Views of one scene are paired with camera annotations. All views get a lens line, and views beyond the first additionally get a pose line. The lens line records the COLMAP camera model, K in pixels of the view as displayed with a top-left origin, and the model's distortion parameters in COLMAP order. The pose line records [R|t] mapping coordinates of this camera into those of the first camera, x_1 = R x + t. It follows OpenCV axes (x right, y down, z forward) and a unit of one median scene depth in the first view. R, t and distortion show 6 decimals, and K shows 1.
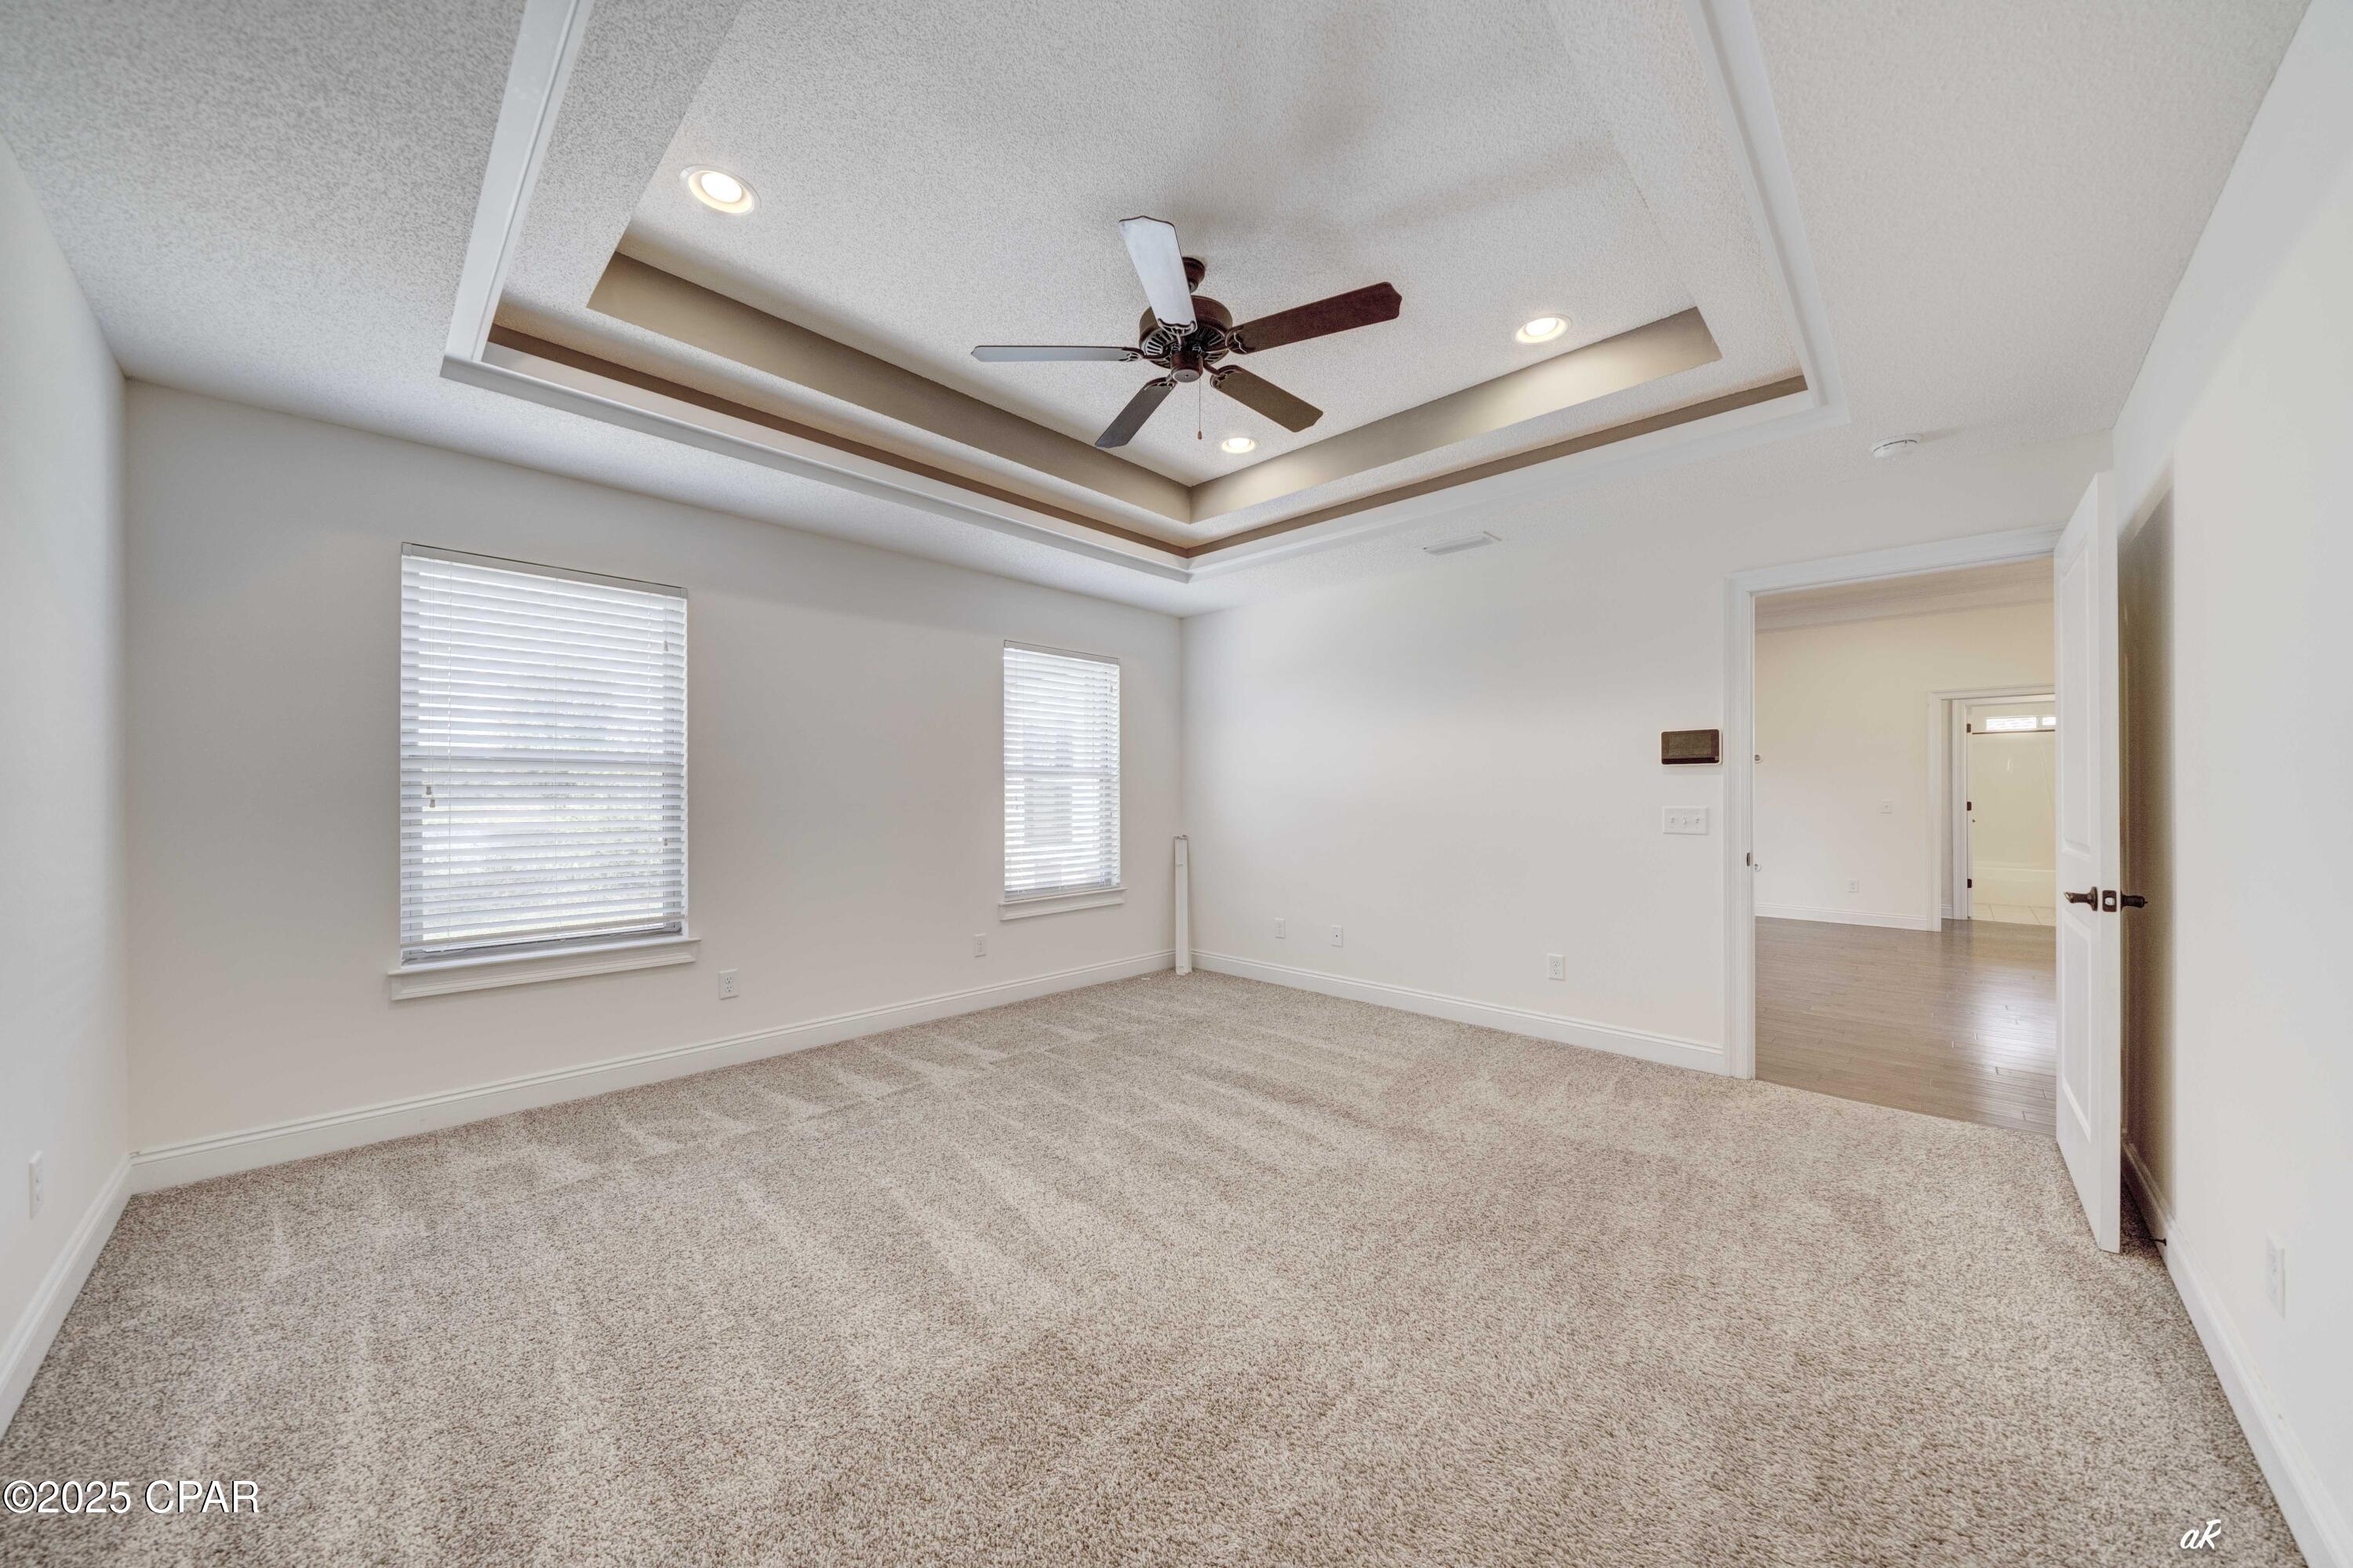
lens RADIAL K [[828.6, 0, 1165.7], [0, 828.6, 786.1], [0, 0, 1]] dist [-0.003986, -0.000208]
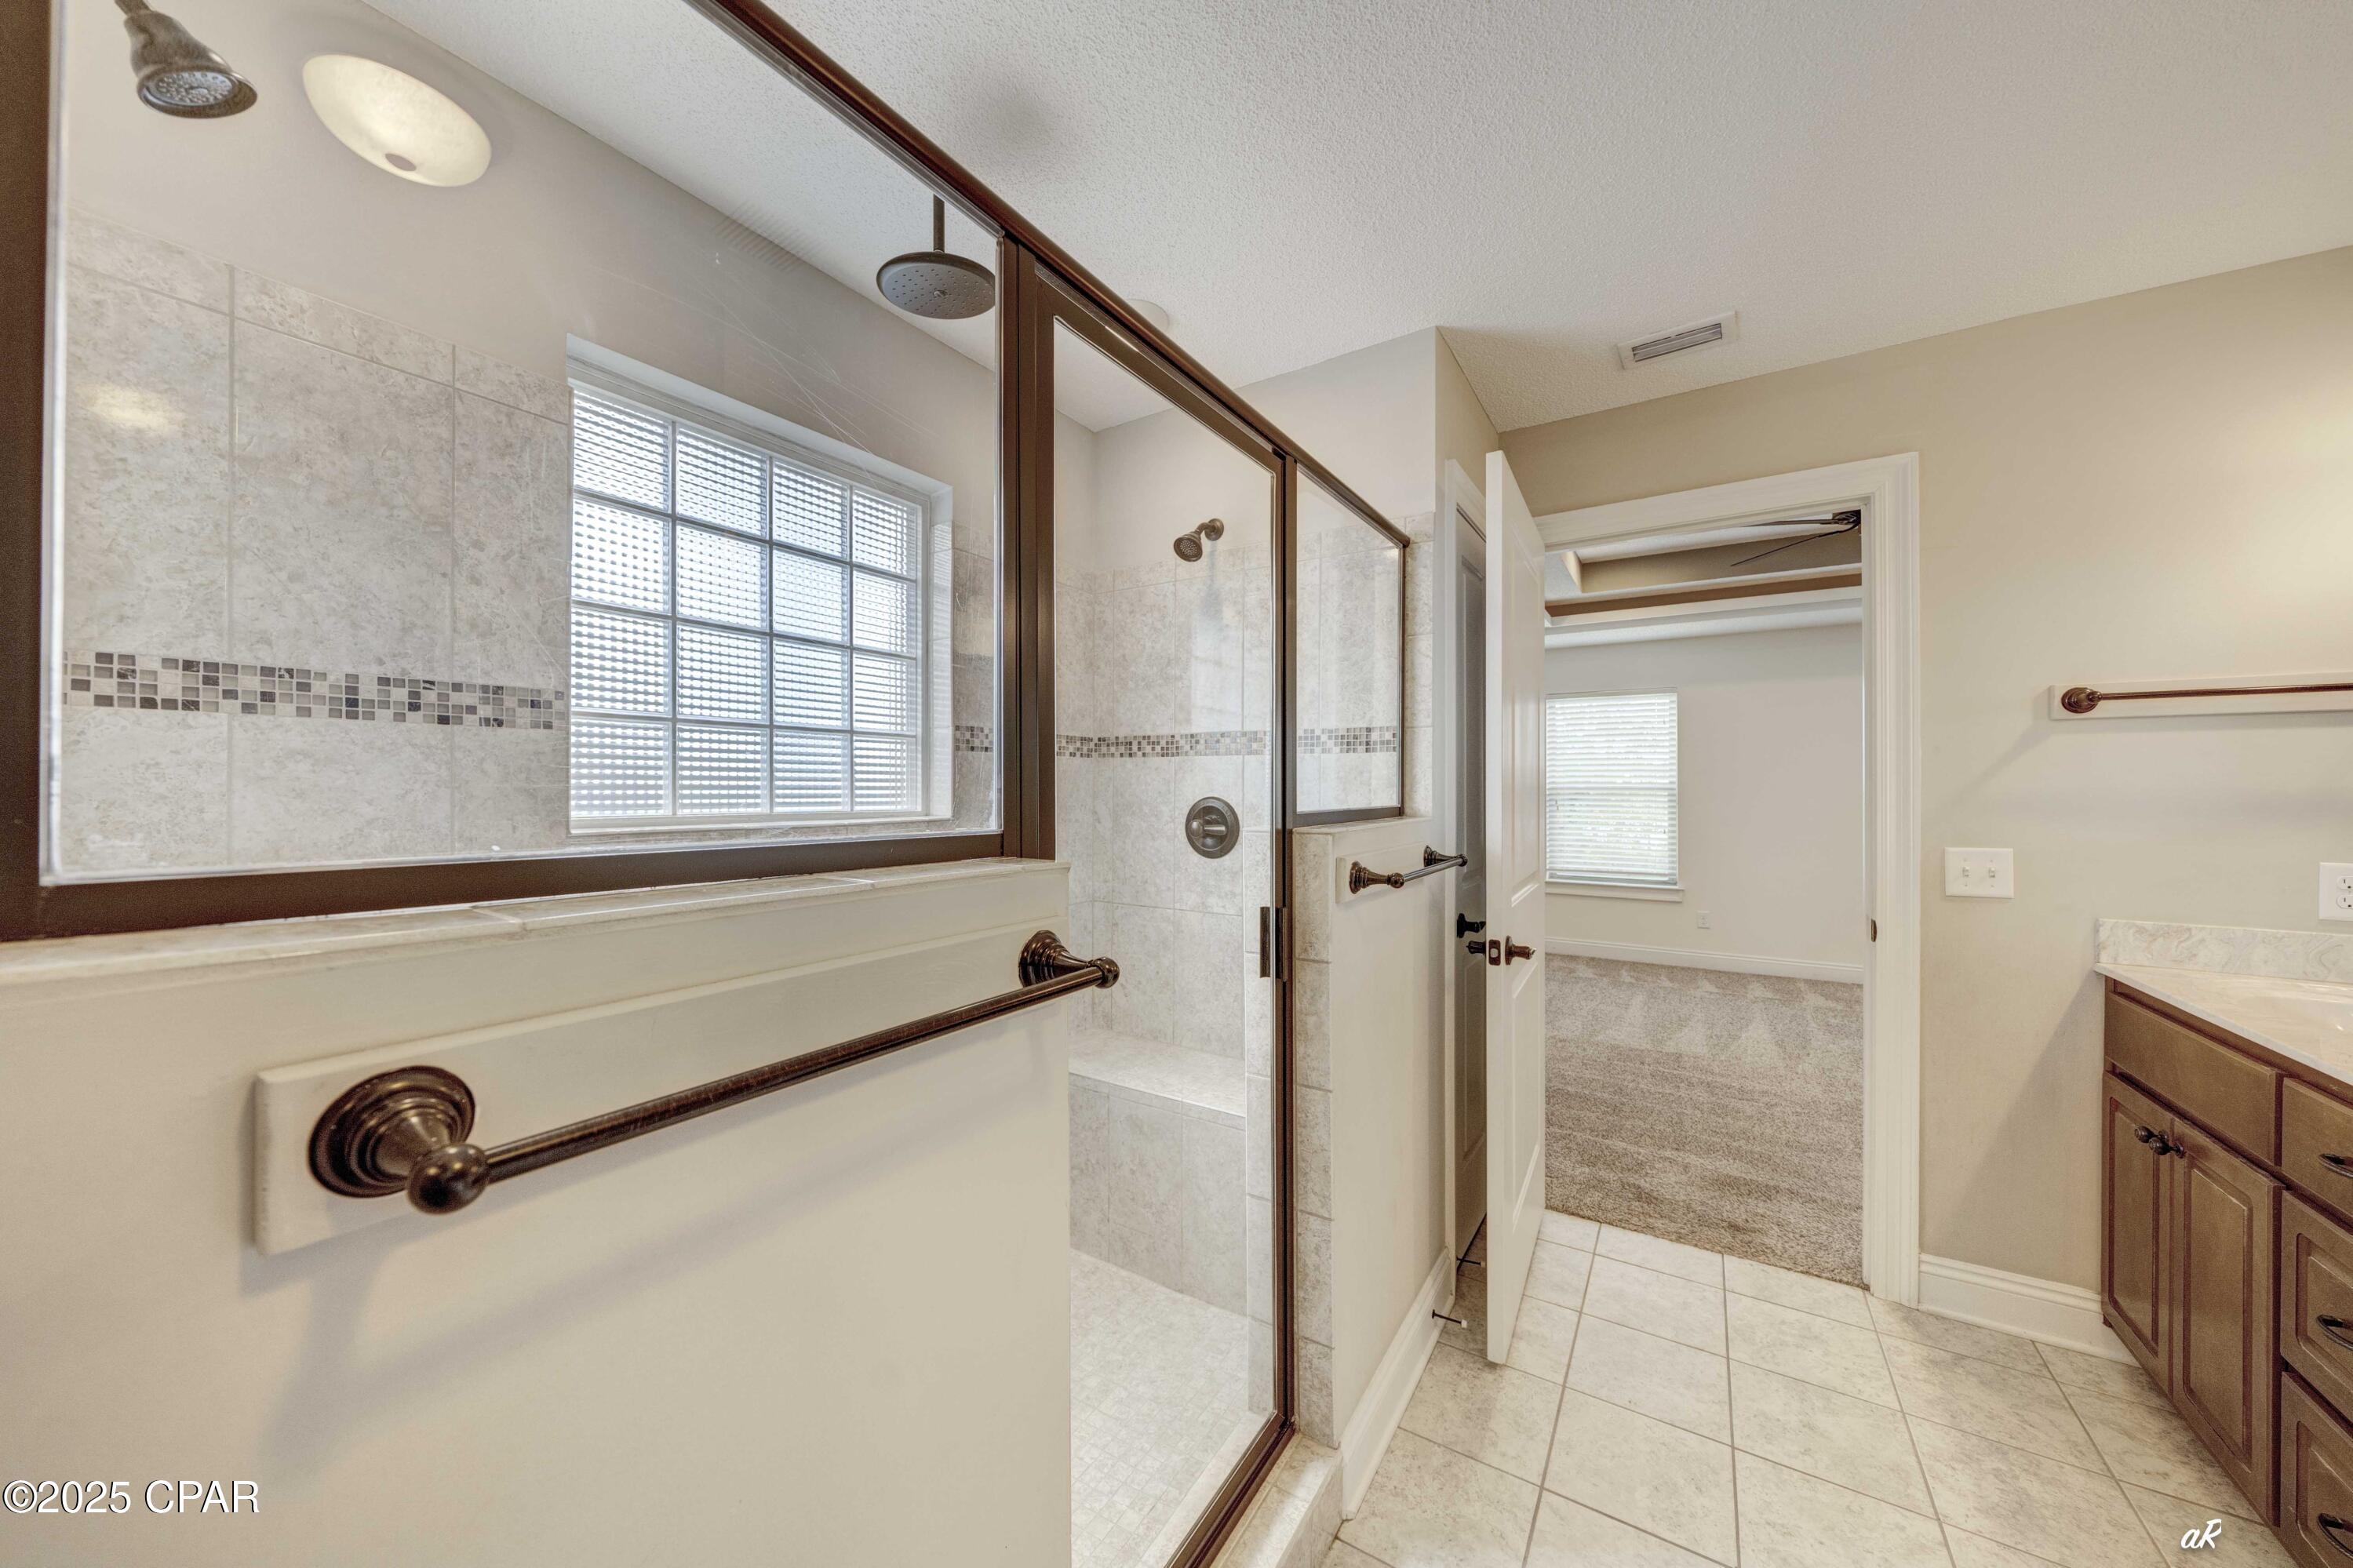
lens RADIAL K [[817.4, 0, 1184.4], [0, 817.4, 790.9], [0, 0, 1]] dist [-0.005641, -0.000051]
pose [[0.228841, 0.002018, -0.973462, 1.542843], [0.005044, 0.999982, 0.003258, -0.061948], [0.973451, -0.005656, 0.228827, -0.738426]]
